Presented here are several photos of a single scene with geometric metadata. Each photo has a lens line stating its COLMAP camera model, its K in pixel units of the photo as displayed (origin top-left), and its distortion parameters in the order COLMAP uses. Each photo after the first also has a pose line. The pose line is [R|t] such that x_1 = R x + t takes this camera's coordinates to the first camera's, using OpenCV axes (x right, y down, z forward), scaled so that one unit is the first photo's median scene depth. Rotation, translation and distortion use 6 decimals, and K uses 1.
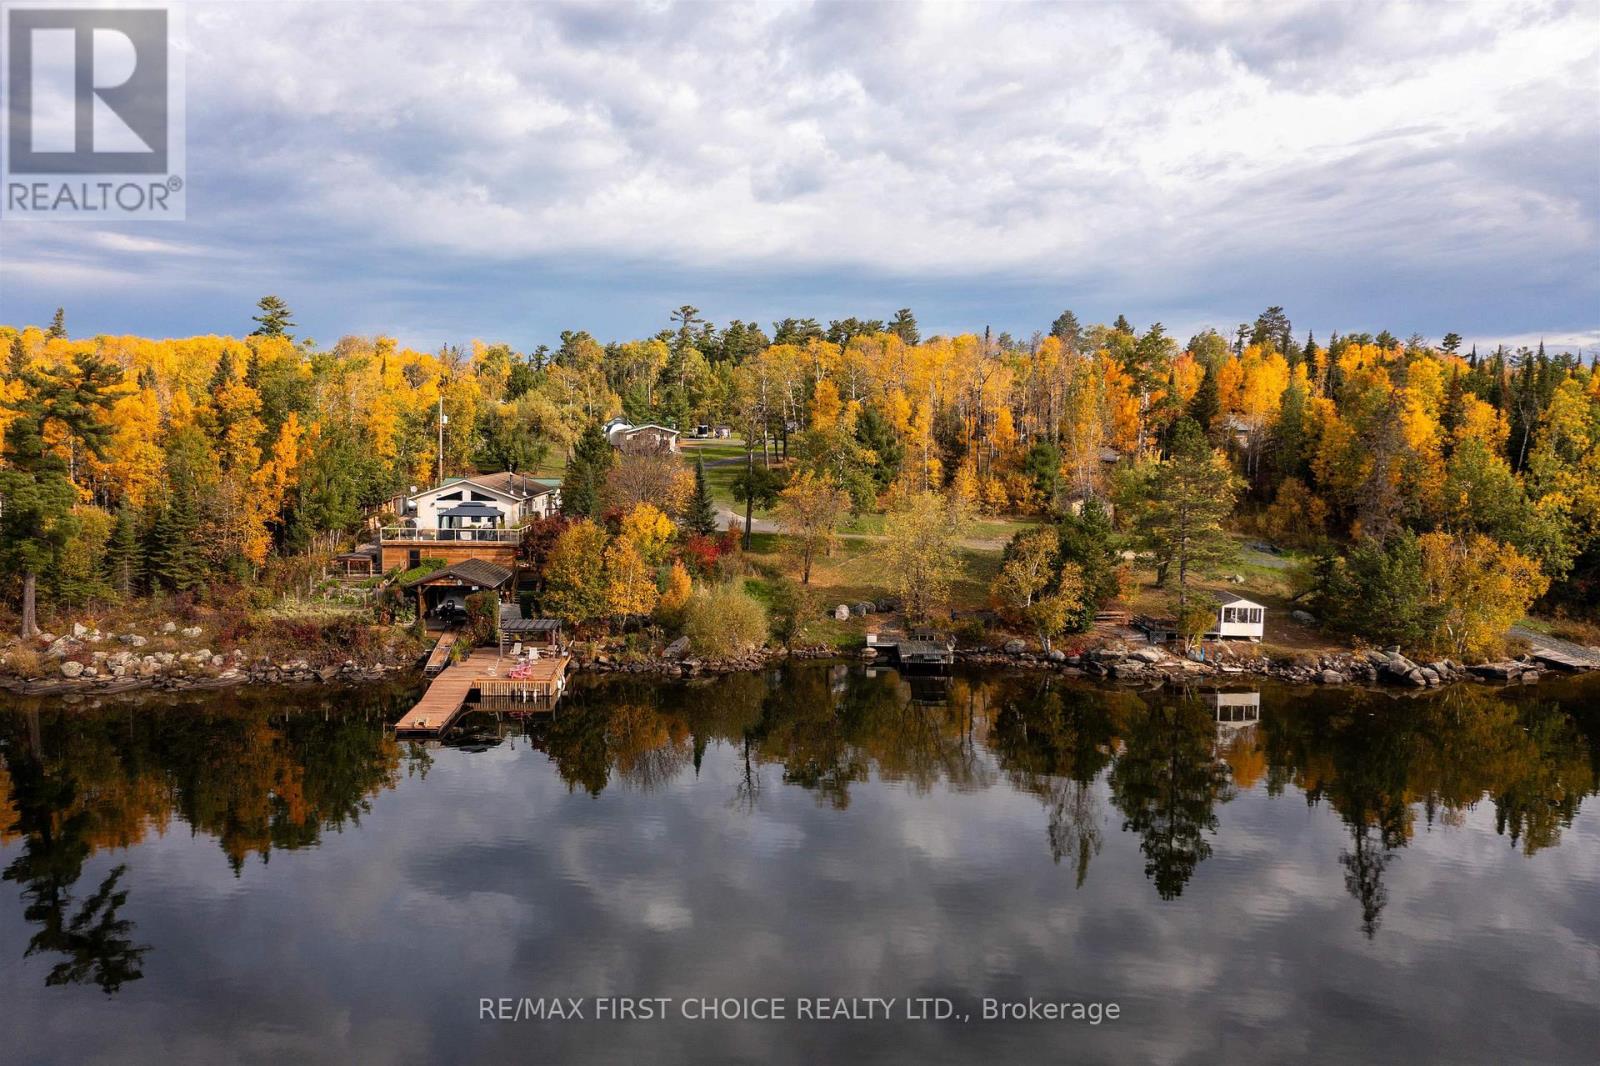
lens RADIAL K [[1262.4, 0, 795.5], [0, 1262.4, 537.1], [0, 0, 1]] dist [-0.022463, 0.033495]
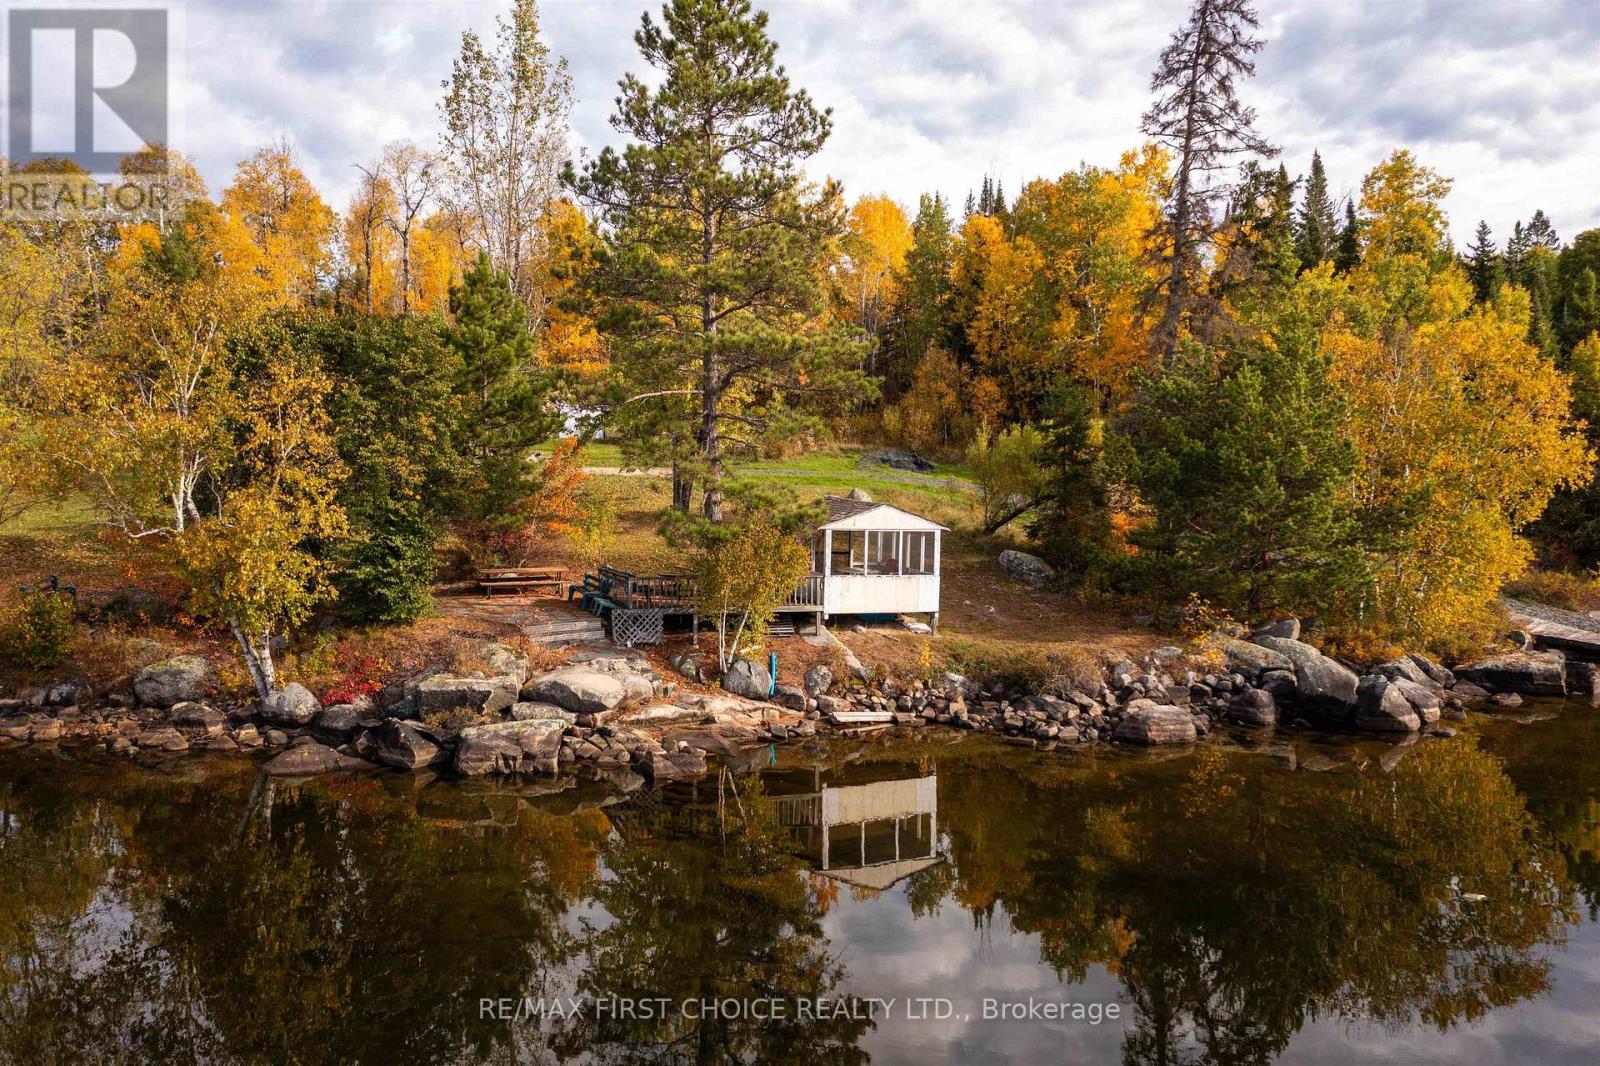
lens RADIAL K [[1272.8, 0, 788.2], [0, 1272.8, 533.2], [0, 0, 1]] dist [-0.028091, 0.025441]
pose [[0.955508, -0.021200, 0.294202, 0.229592], [0.030383, 0.999182, -0.026679, 0.065330], [-0.293396, 0.034431, 0.955371, 0.679713]]
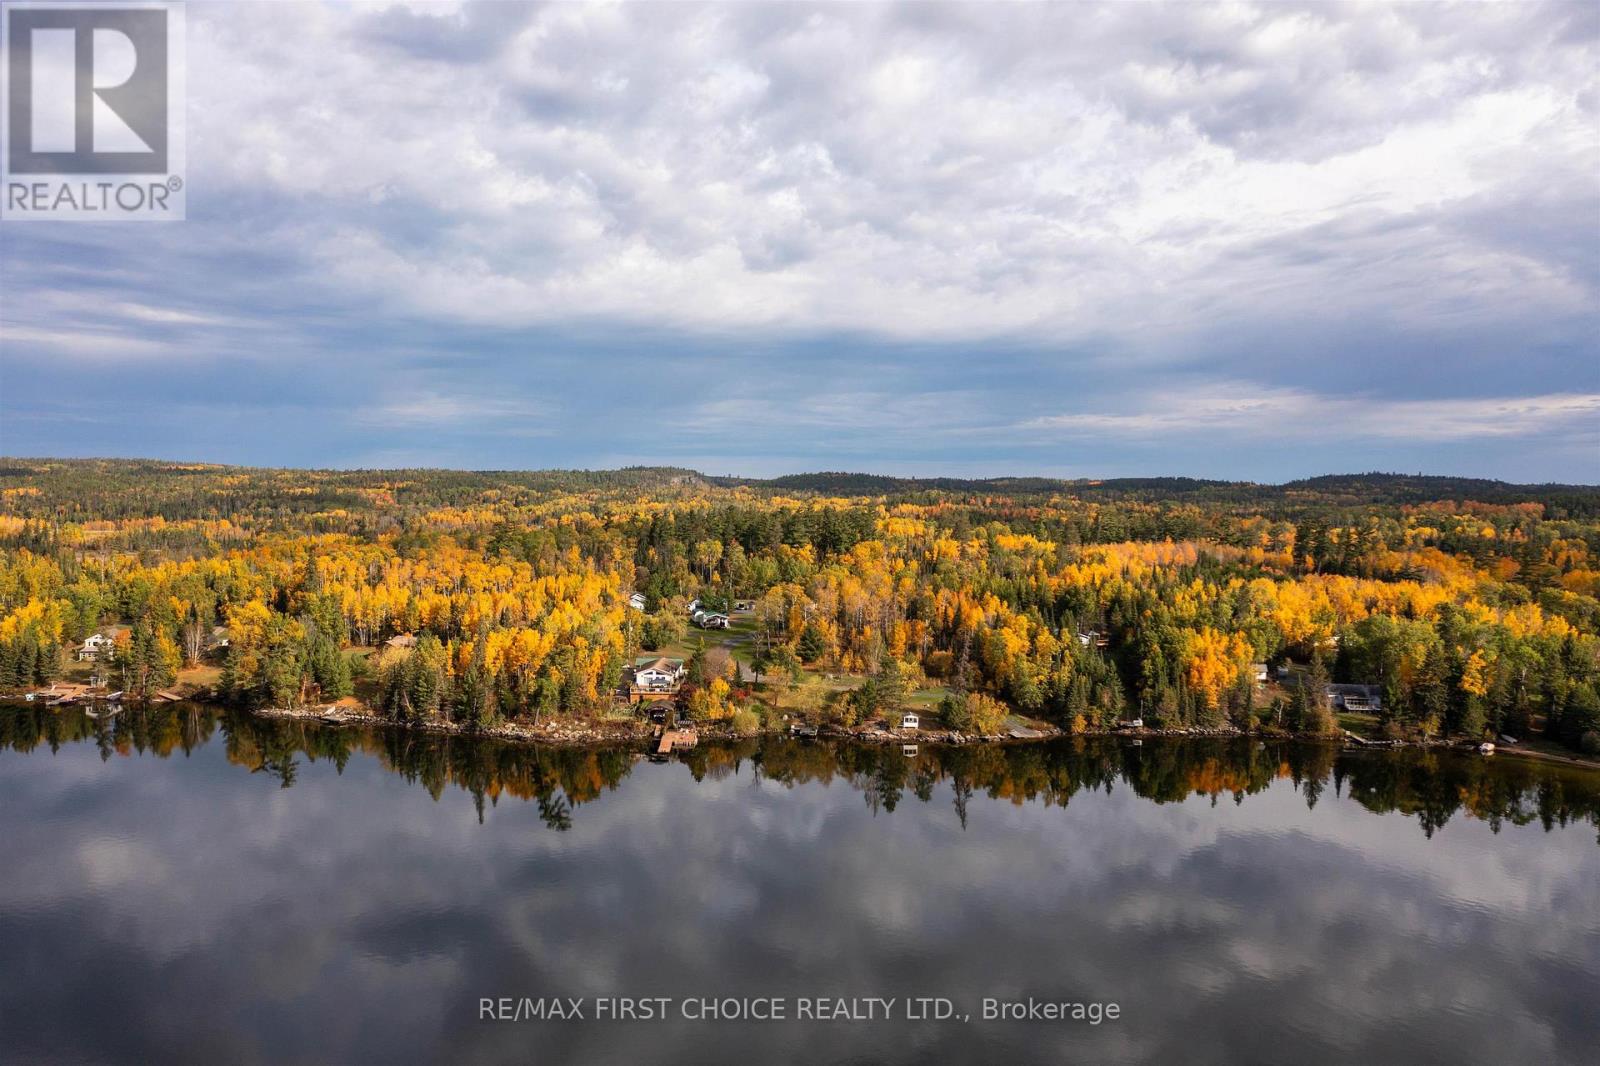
lens RADIAL K [[1272.8, 0, 788.2], [0, 1272.8, 533.2], [0, 0, 1]] dist [-0.028091, 0.025441]
pose [[0.999113, -0.000589, -0.042095, 0.184227], [-0.001573, 0.998681, -0.051312, -0.237928], [0.042070, 0.051333, 0.997795, -2.175969]]
